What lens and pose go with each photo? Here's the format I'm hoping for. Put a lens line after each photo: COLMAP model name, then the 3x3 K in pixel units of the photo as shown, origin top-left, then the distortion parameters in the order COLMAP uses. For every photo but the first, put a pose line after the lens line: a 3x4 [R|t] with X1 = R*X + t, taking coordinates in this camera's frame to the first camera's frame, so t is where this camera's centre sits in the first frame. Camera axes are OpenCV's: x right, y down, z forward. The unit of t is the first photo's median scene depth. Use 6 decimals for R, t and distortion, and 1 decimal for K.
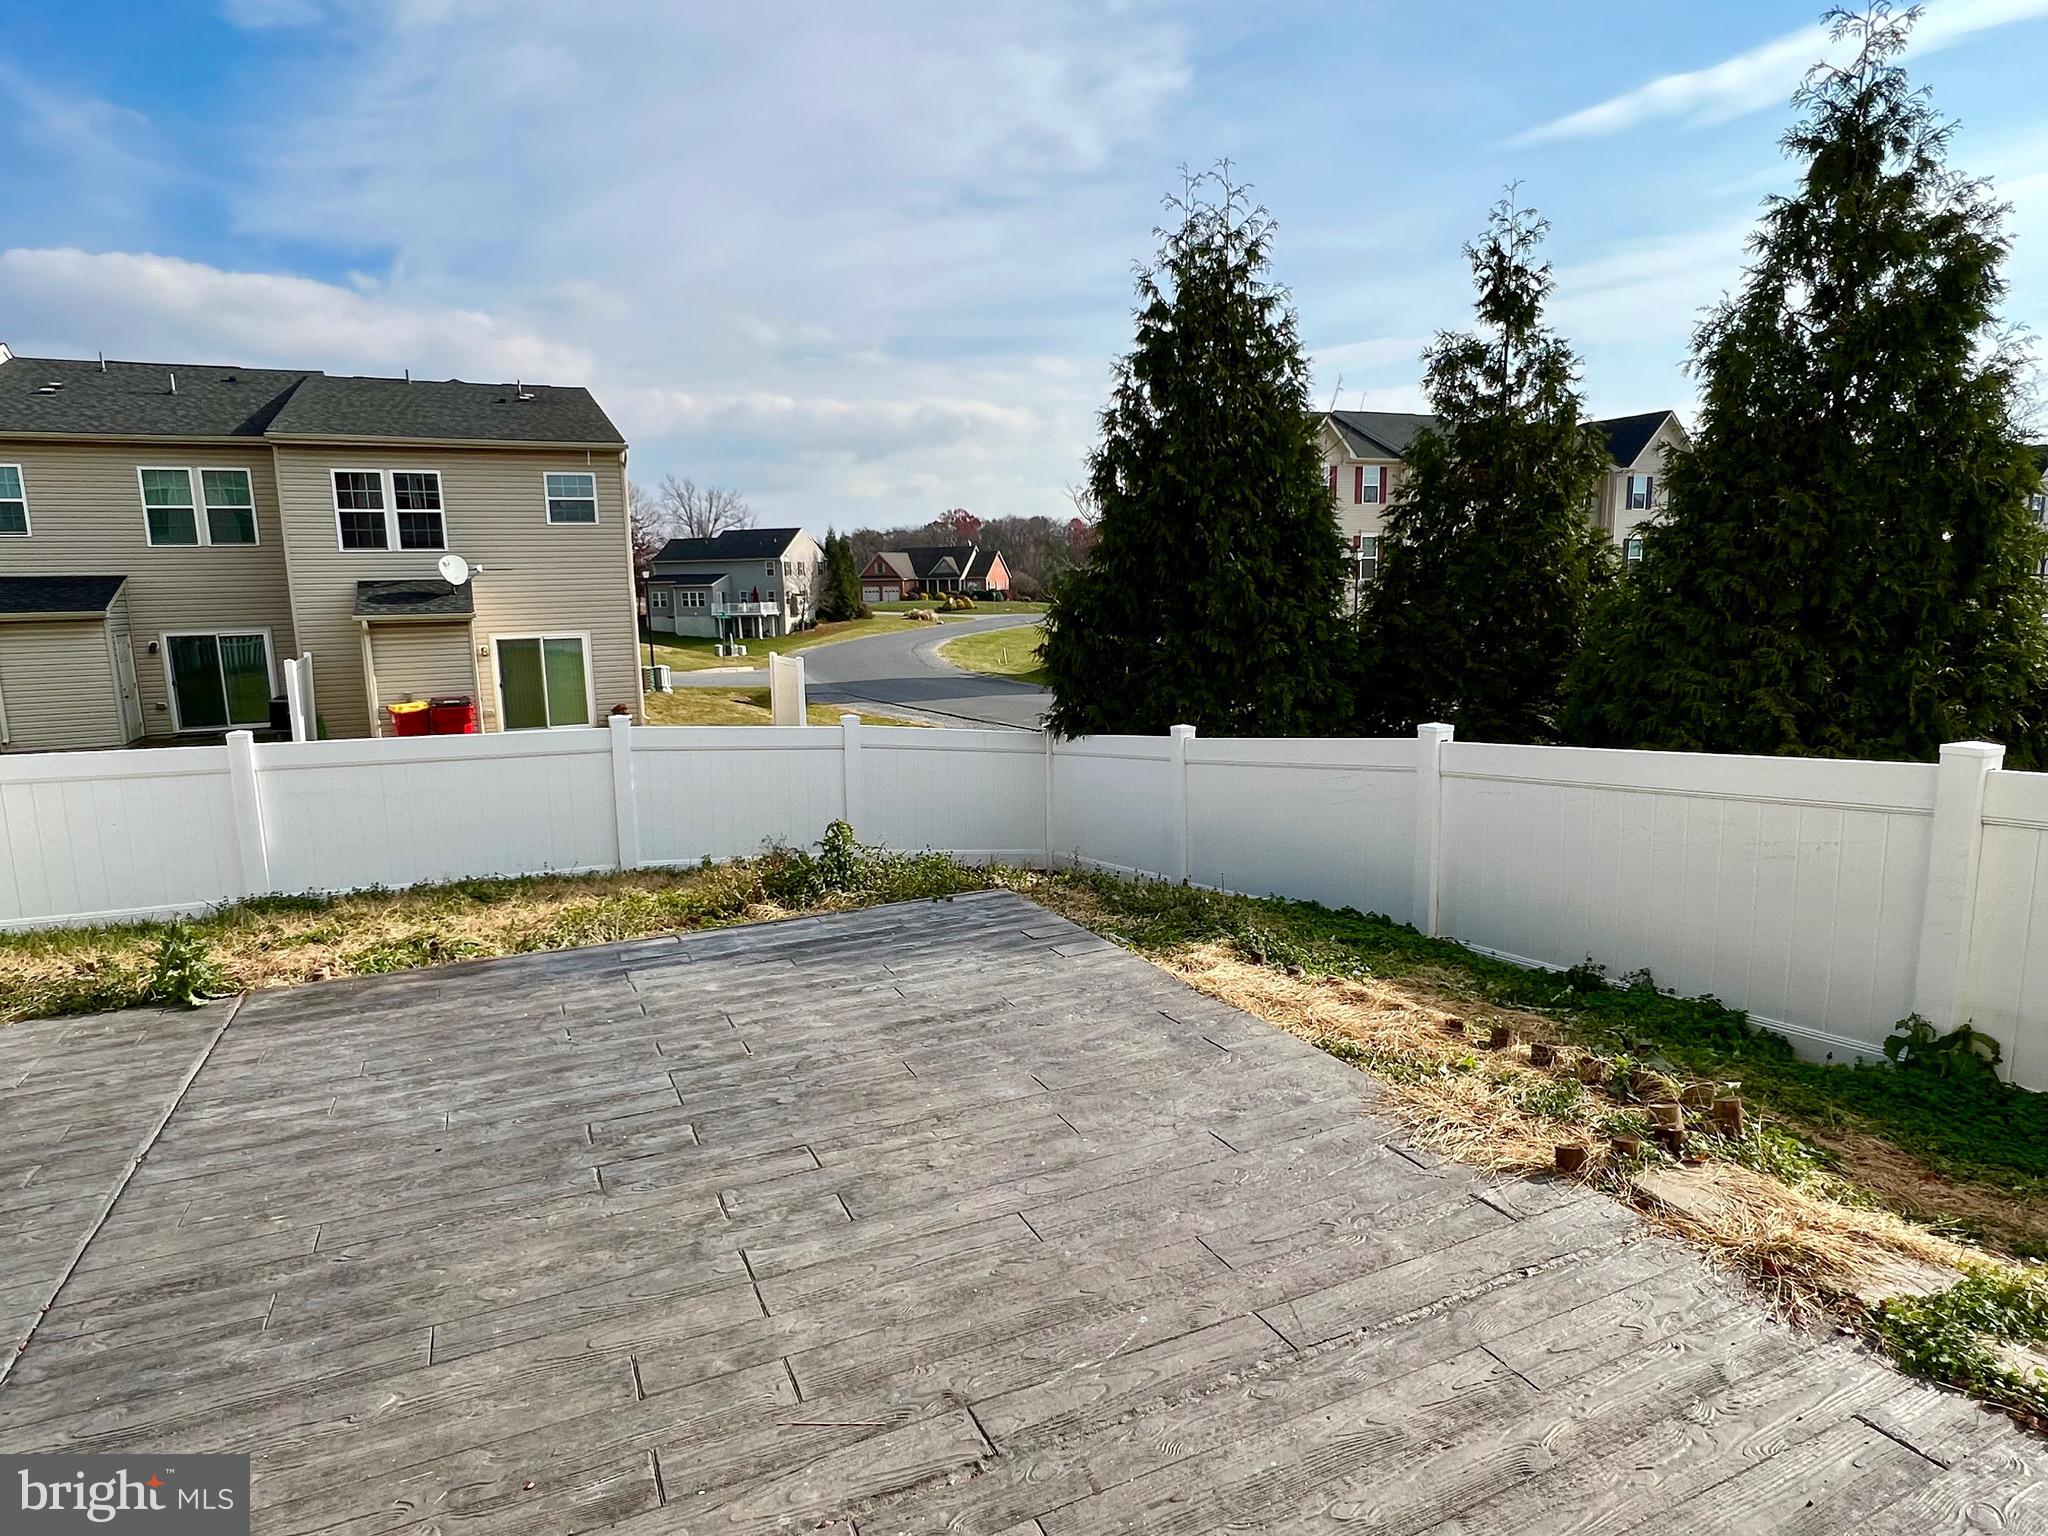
lens RADIAL K [[1180.3, 0, 1016.6], [0, 1180.3, 778.5], [0, 0, 1]] dist [0.006392, -0.000709]
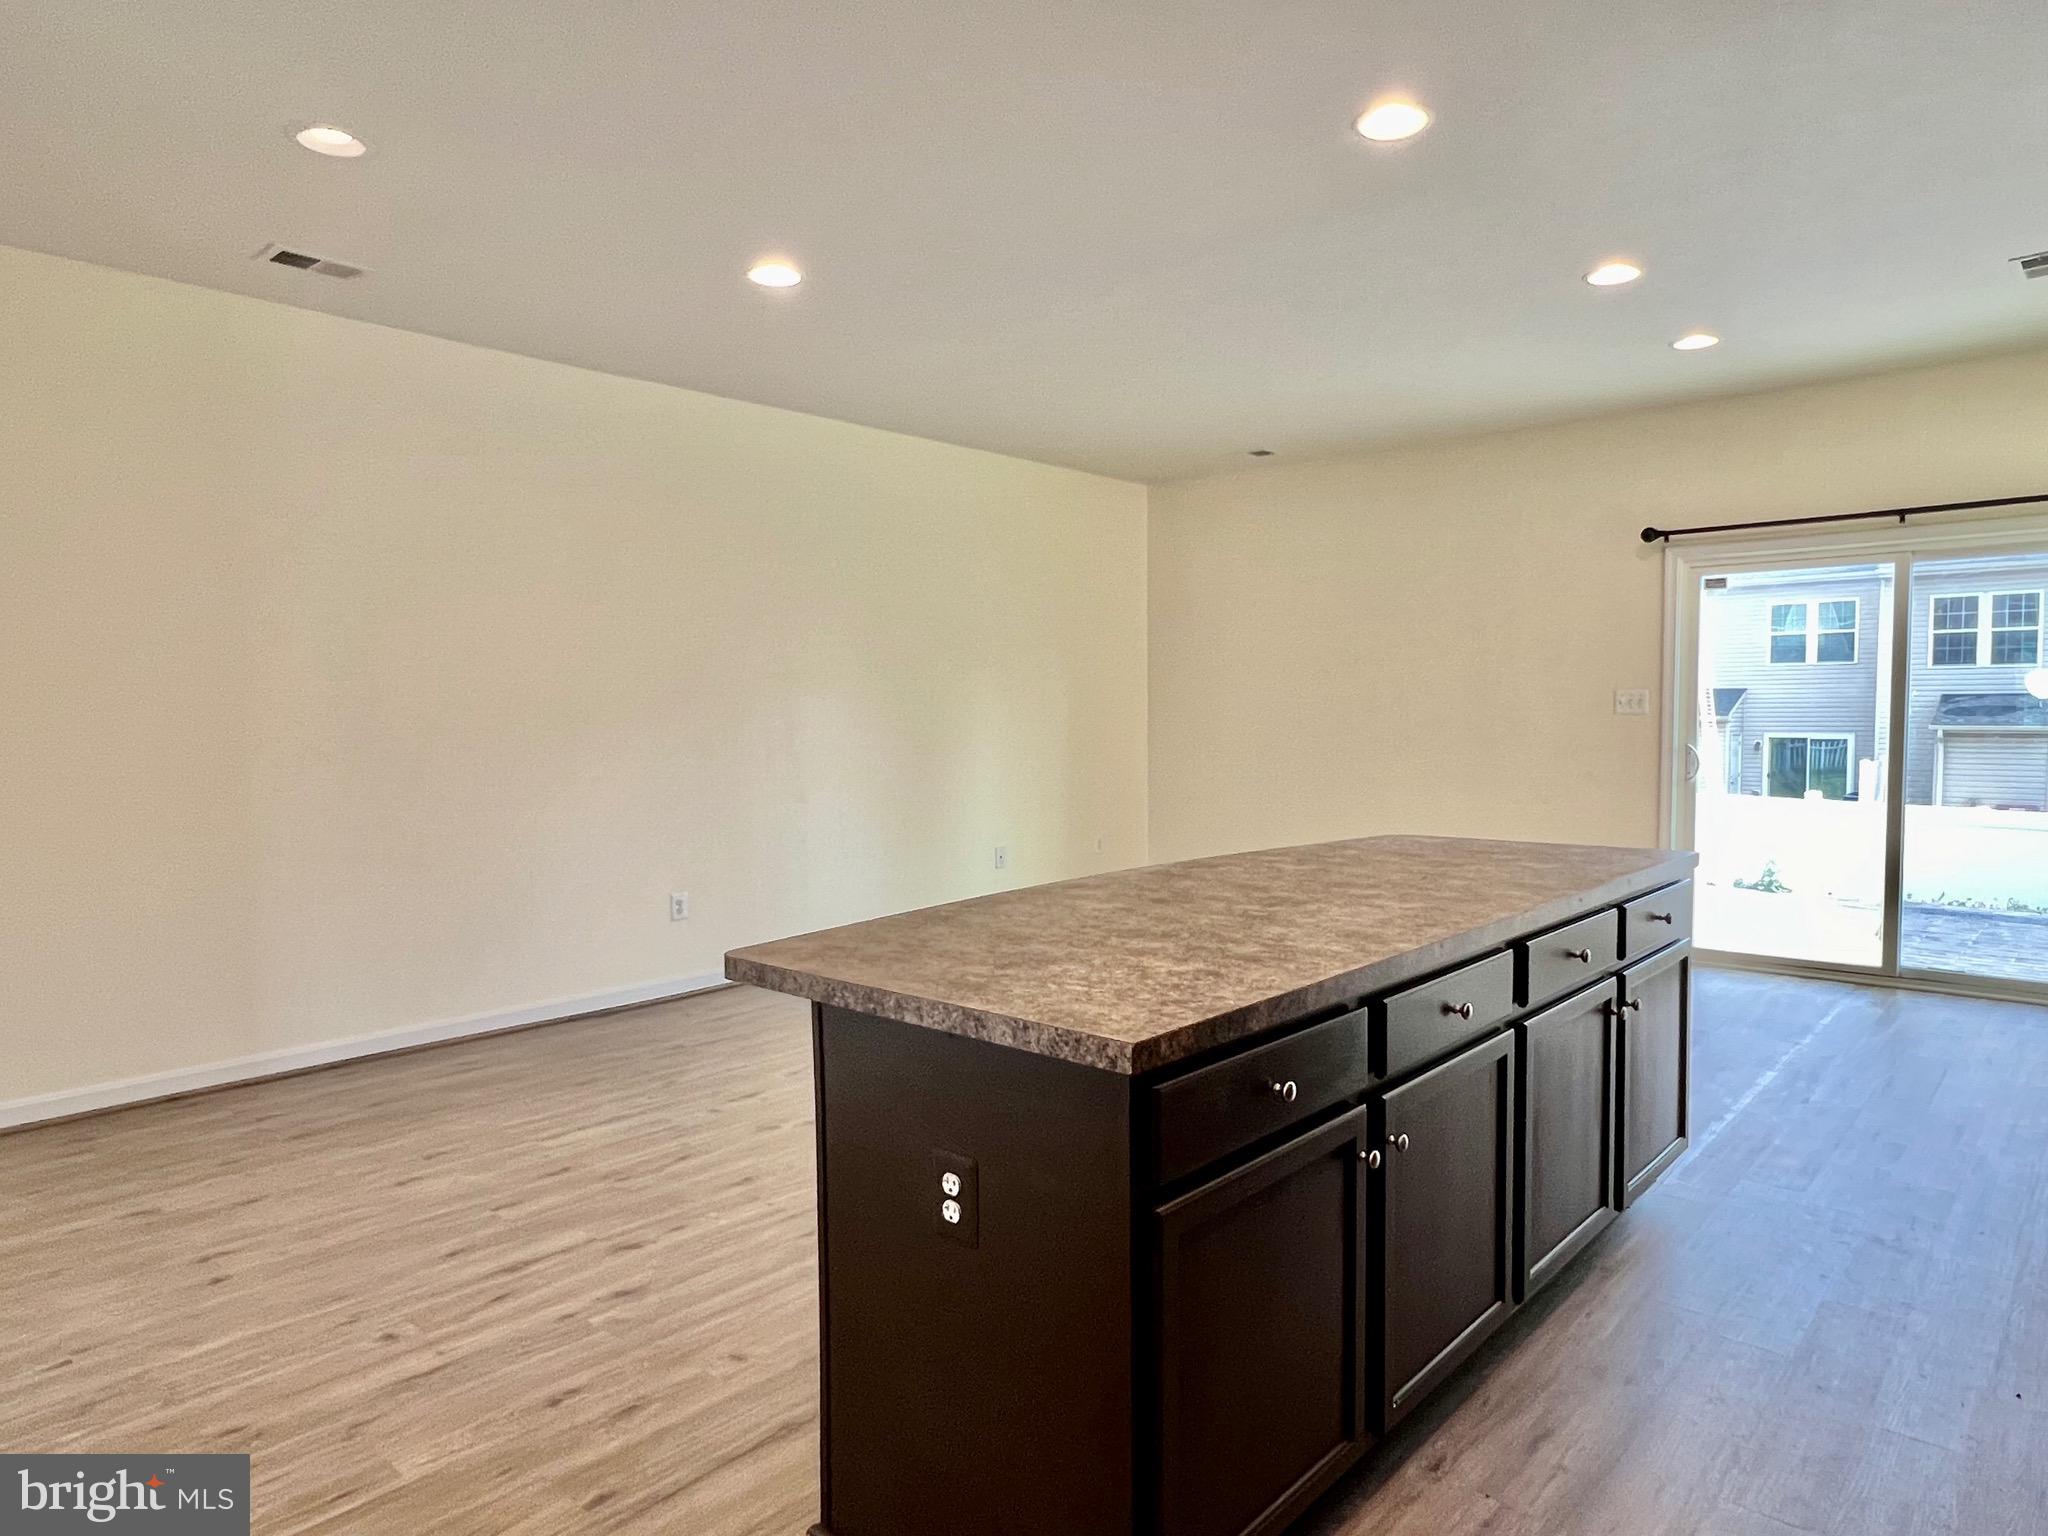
lens RADIAL K [[1259.9, 0, 1018.5], [0, 1259.9, 781.9], [0, 0, 1]] dist [-0.001311, -0.001699]
pose [[0.406853, 0.071613, -0.910682, 0.170999], [-0.153988, 0.988033, 0.008901, 0.036648], [0.900421, 0.136613, 0.413012, -0.253442]]
